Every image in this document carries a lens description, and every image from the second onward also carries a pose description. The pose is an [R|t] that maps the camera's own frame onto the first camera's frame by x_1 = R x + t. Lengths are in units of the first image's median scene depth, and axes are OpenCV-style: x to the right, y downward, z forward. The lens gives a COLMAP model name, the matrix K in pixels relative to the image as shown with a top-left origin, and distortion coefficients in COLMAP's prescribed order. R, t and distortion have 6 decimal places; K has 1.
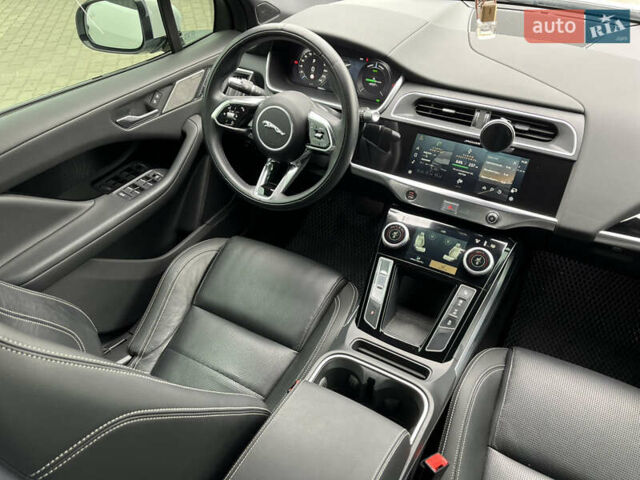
lens RADIAL K [[487.3, 0, 321.0], [0, 487.3, 241.3], [0, 0, 1]] dist [0.041025, -0.050714]
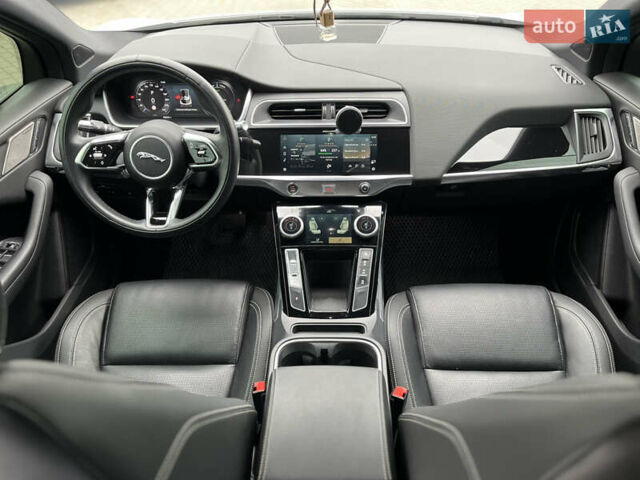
lens RADIAL K [[487.3, 0, 322.7], [0, 487.3, 243.6], [0, 0, 1]] dist [0.041025, -0.050714]
pose [[0.879638, -0.287143, 0.379190, -0.218875], [0.308100, 0.951337, 0.005678, 0.040847], [-0.362368, 0.111834, 0.925301, -0.042597]]
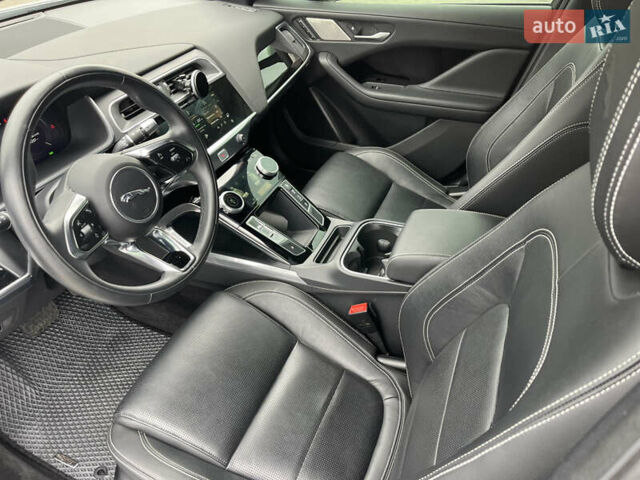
lens RADIAL K [[487.3, 0, 319.6], [0, 487.3, 236.4], [0, 0, 1]] dist [0.041025, -0.050714]
pose [[-0.124383, -0.590934, 0.797074, -0.773144], [0.641524, 0.564933, 0.518939, -0.405693], [-0.756952, 0.575889, 0.308830, 0.585163]]
